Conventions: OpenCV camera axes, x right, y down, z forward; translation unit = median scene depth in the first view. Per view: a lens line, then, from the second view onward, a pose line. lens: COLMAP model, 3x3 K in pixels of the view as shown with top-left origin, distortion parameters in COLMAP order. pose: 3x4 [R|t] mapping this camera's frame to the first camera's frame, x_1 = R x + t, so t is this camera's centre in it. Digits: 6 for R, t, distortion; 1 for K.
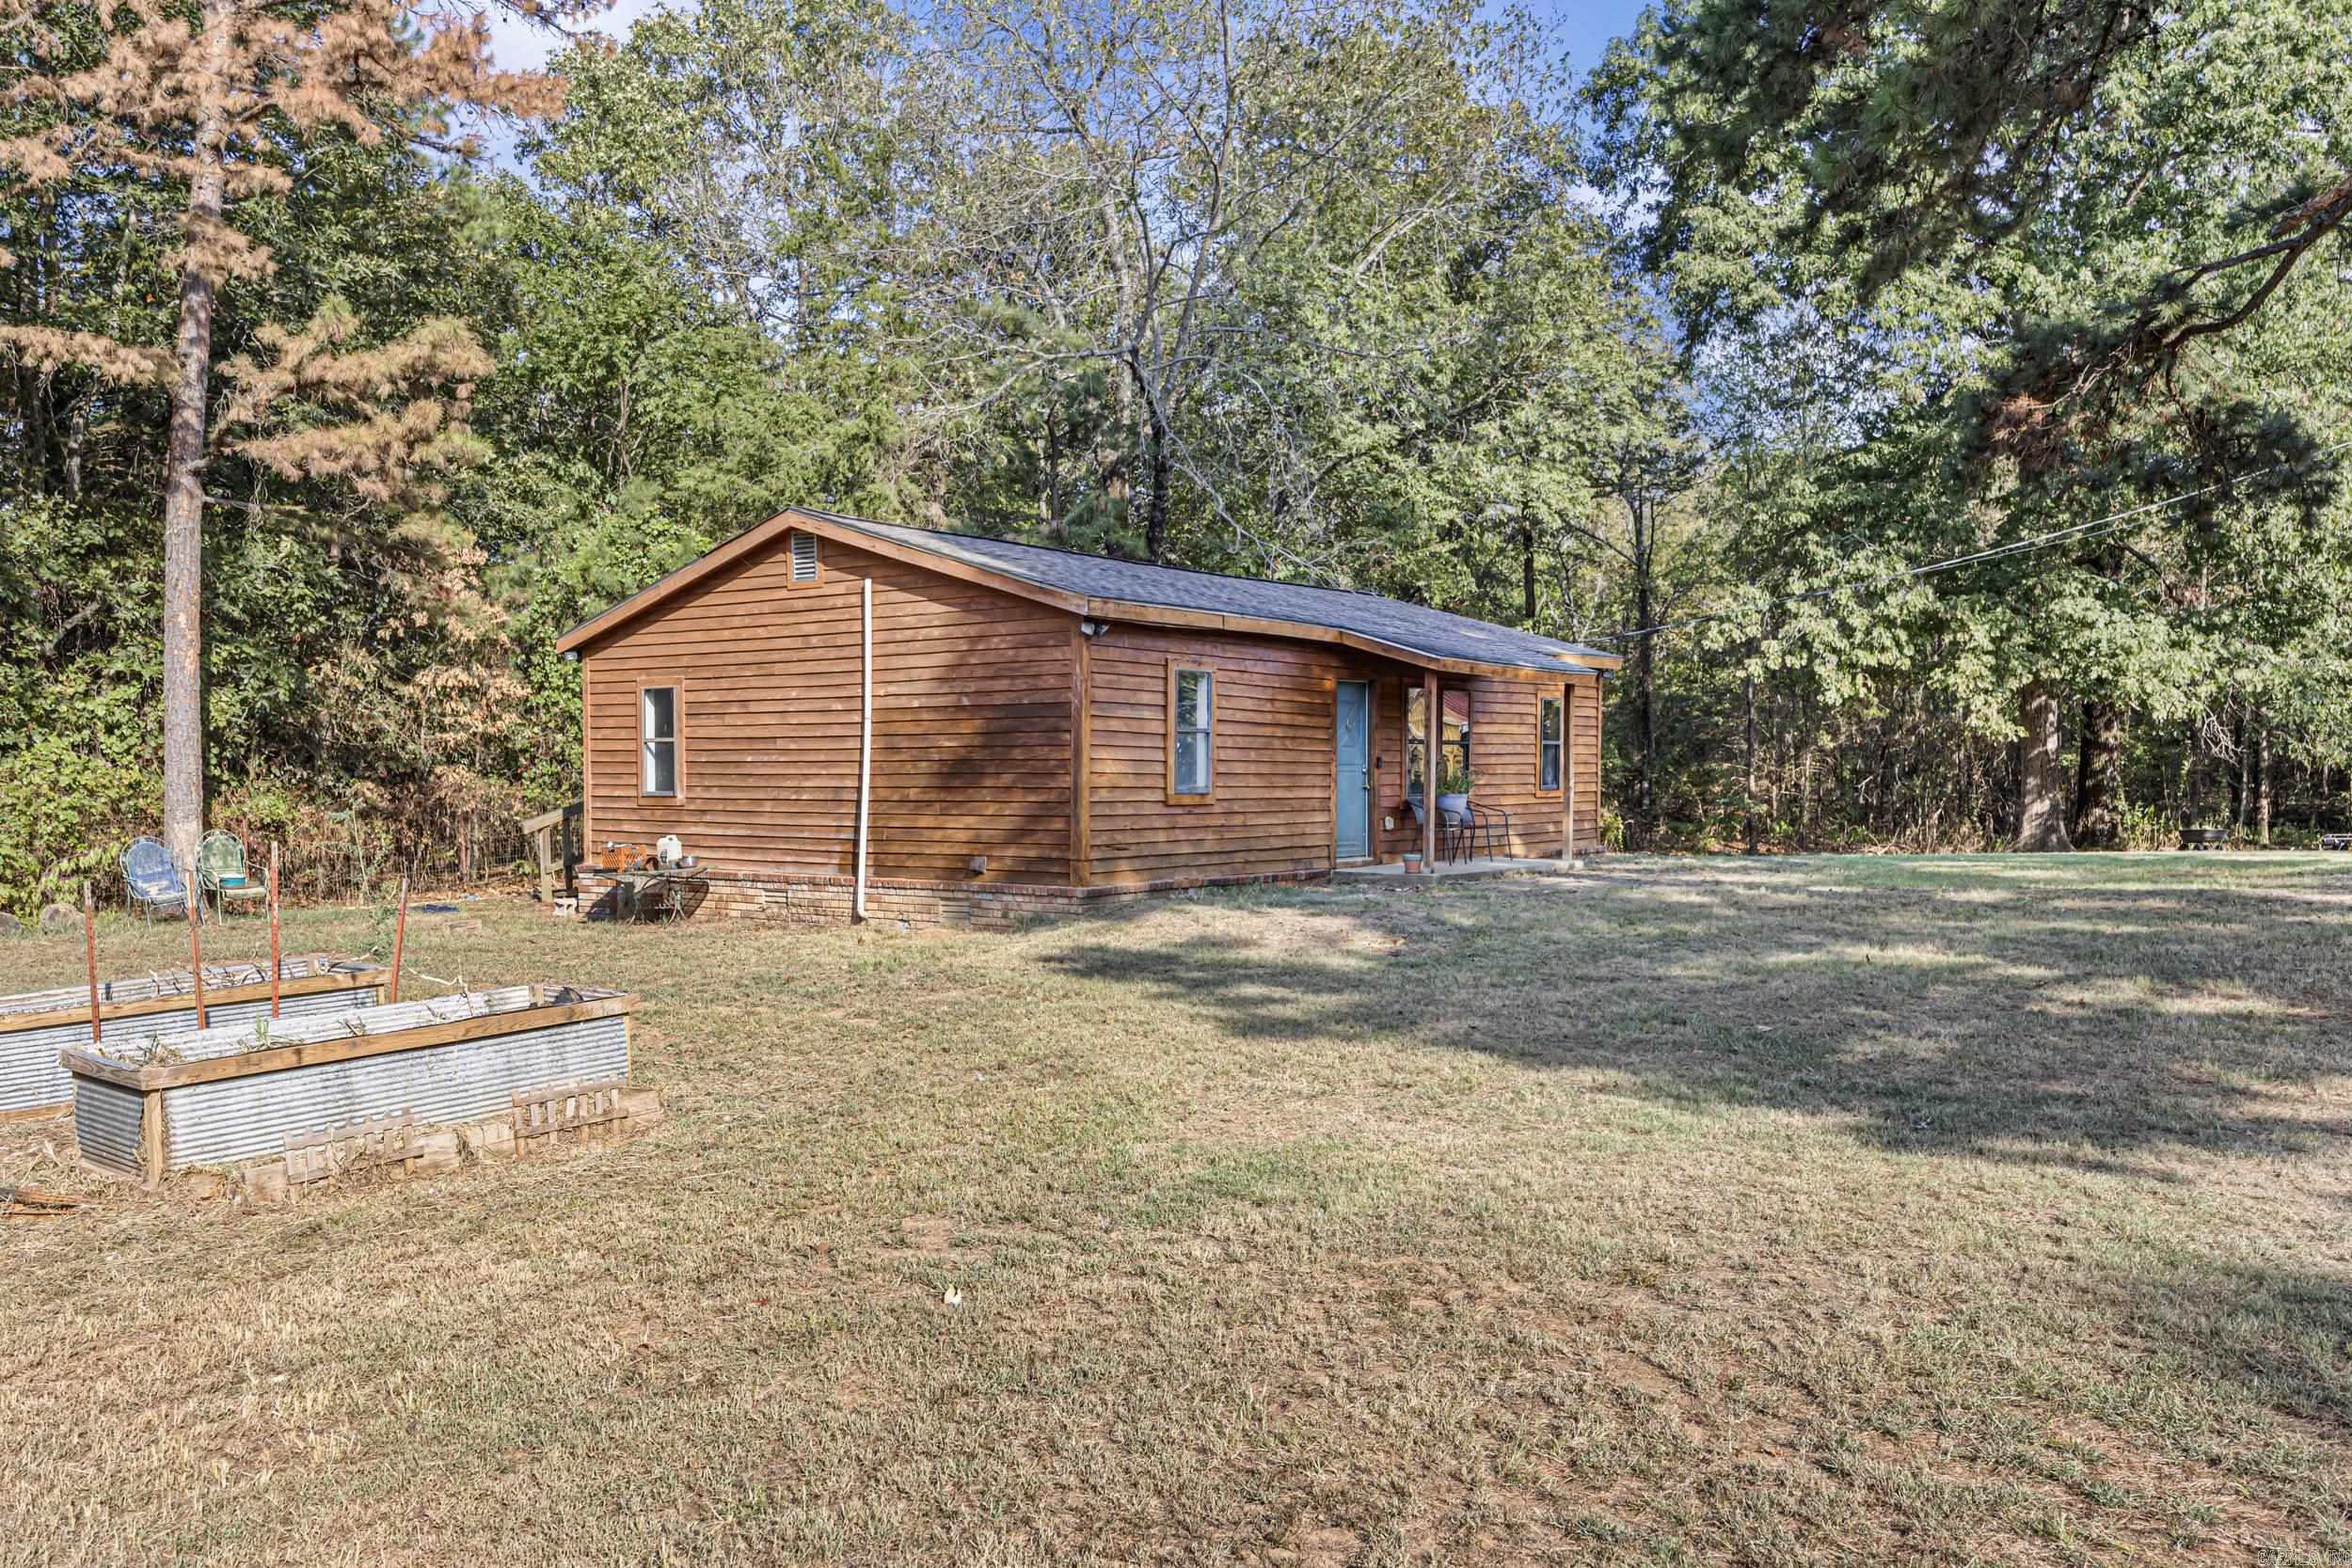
lens RADIAL K [[1922.1, 0, 1170.0], [0, 1922.1, 784.4], [0, 0, 1]] dist [-0.014153, -0.003084]
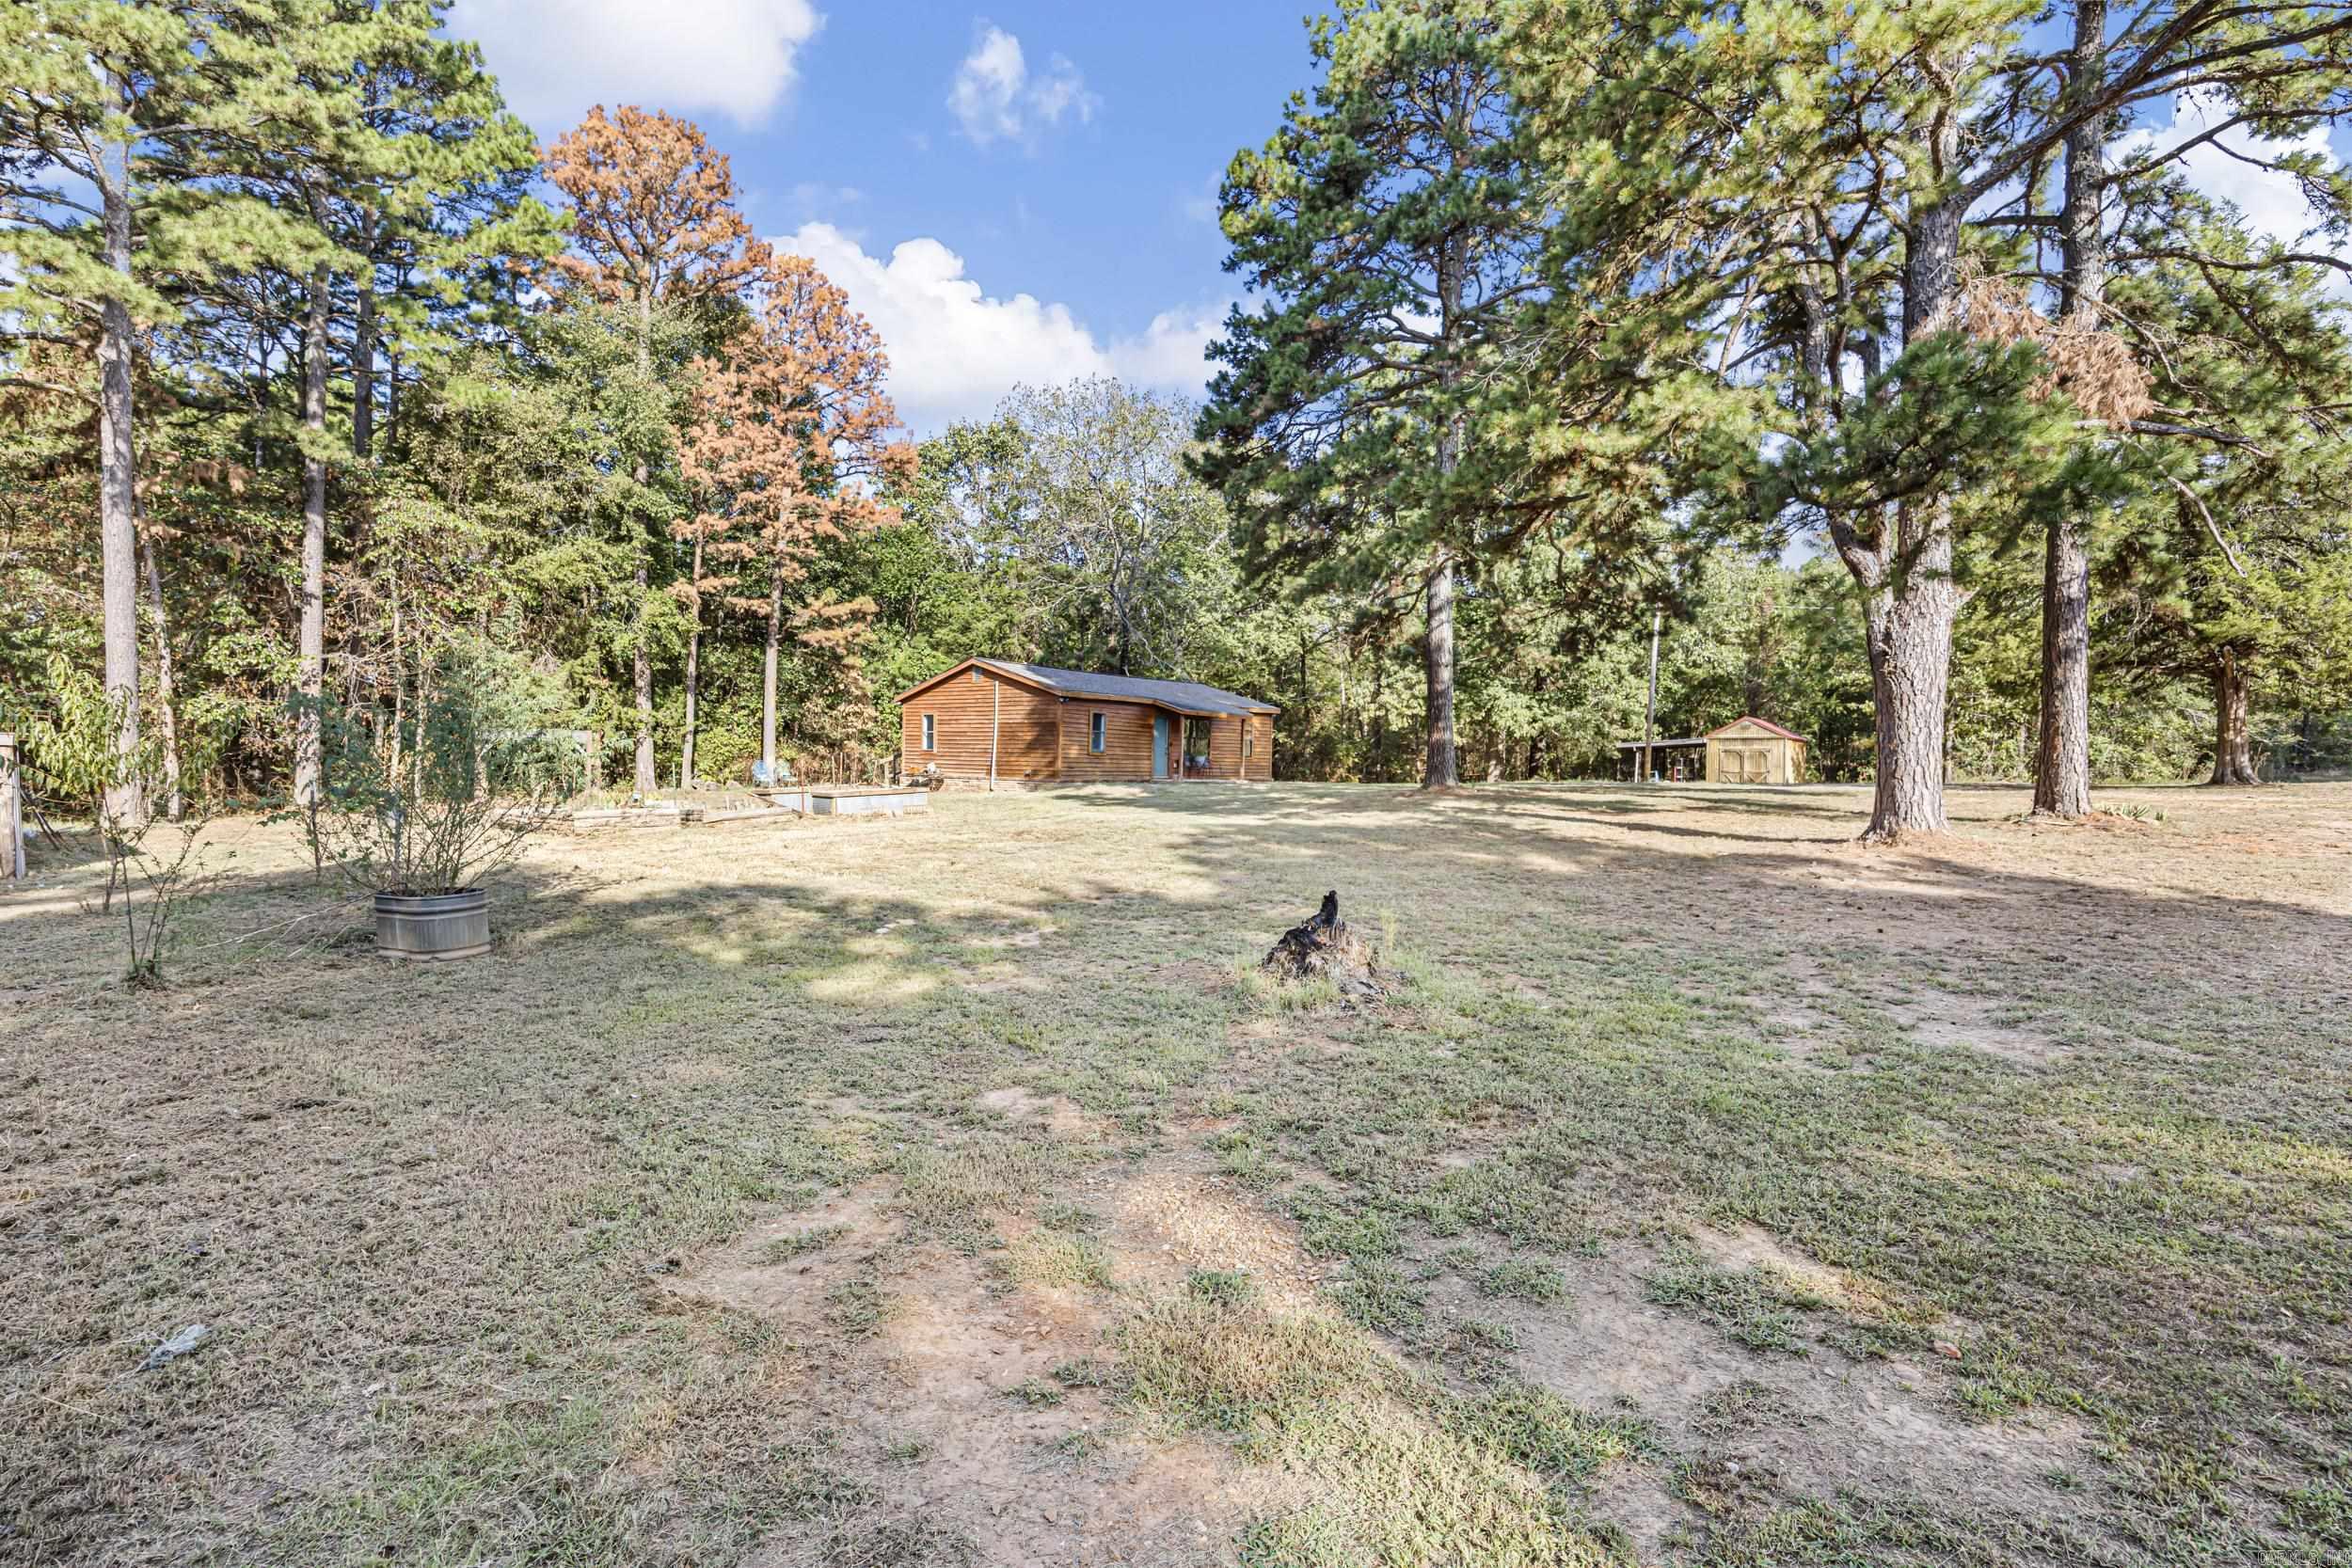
lens RADIAL K [[1142.8, 0, 1186.0], [0, 1142.8, 775.7], [0, 0, 1]] dist [0.000538, -0.000007]
pose [[0.999433, 0.022236, -0.025275, 0.147139], [-0.022156, 0.999749, 0.003453, 0.024259], [0.025346, -0.002891, 0.999675, -0.625318]]
